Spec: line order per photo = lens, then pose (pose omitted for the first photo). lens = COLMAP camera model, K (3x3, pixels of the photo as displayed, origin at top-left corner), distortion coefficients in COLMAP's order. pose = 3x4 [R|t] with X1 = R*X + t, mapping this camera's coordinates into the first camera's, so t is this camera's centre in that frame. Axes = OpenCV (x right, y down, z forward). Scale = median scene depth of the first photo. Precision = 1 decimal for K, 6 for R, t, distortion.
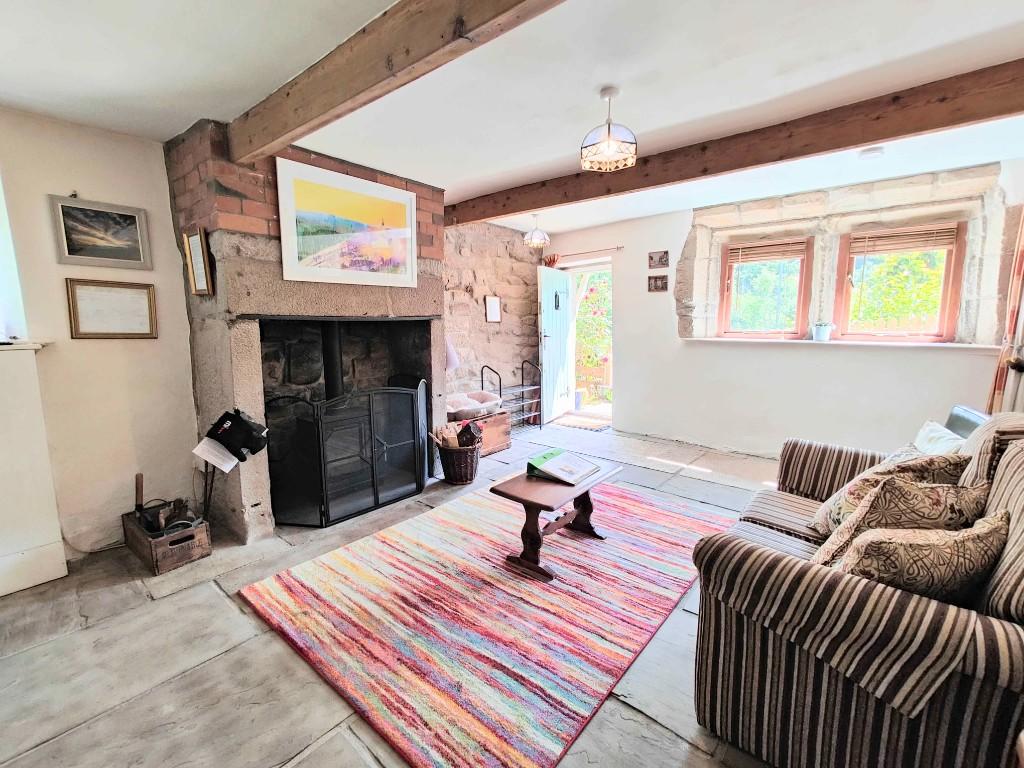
lens RADIAL K [[450.7, 0, 512.0], [0, 450.7, 384.4], [0, 0, 1]] dist [0.008337, -0.001709]
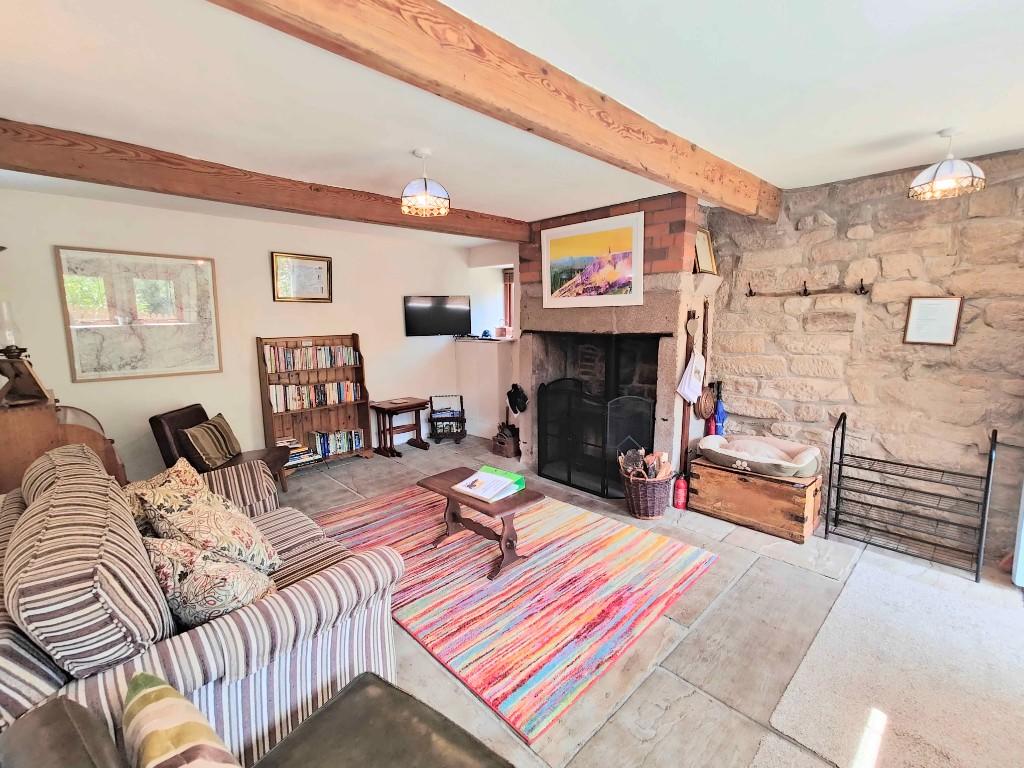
lens RADIAL K [[450.7, 0, 512.3], [0, 450.7, 381.0], [0, 0, 1]] dist [0.008337, -0.001709]
pose [[-0.097529, 0.144490, -0.984688, 0.915385], [-0.135774, 0.978223, 0.156989, -0.185550], [0.985928, 0.149006, -0.075787, 0.904609]]
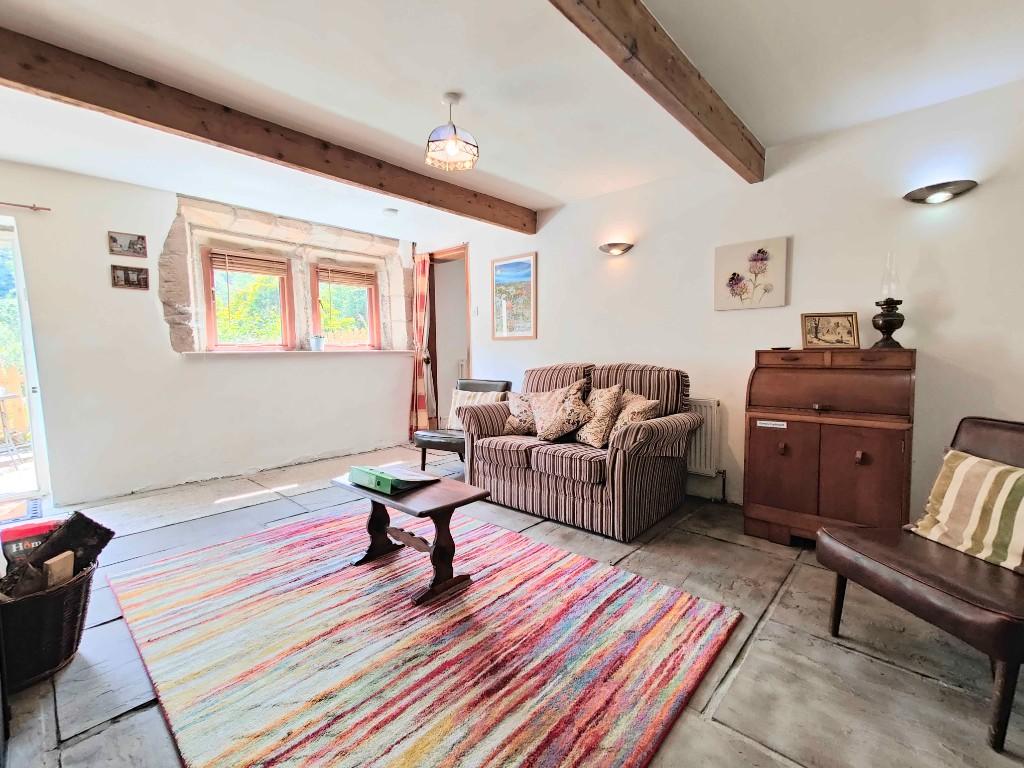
lens RADIAL K [[450.7, 0, 512.0], [0, 450.7, 384.0], [0, 0, 1]] dist [0.008337, -0.001709]
pose [[0.037268, -0.067752, 0.997006, -0.589117], [0.156793, 0.985738, 0.061125, -0.004985], [-0.986928, 0.154045, 0.047360, 0.585774]]
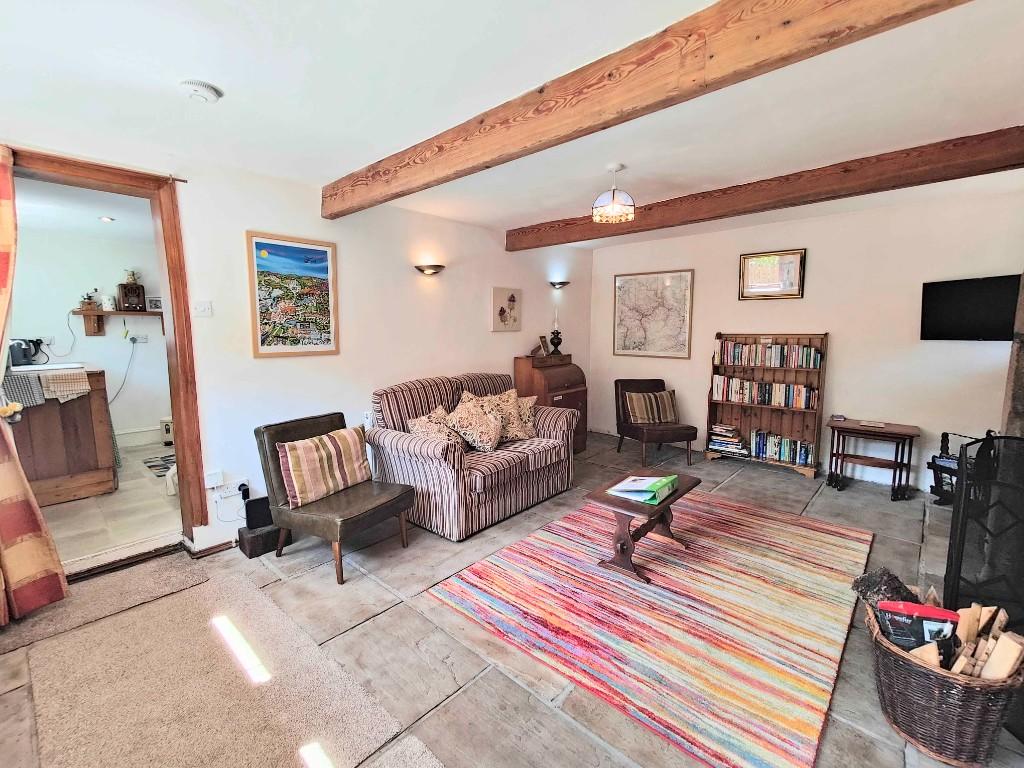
lens RADIAL K [[450.7, 0, 511.3], [0, 450.7, 383.1], [0, 0, 1]] dist [0.008337, -0.001709]
pose [[-0.999216, 0.003340, 0.039444, 0.304947], [0.013956, 0.962172, 0.272086, -0.260383], [-0.037043, 0.272423, -0.961464, 1.576951]]
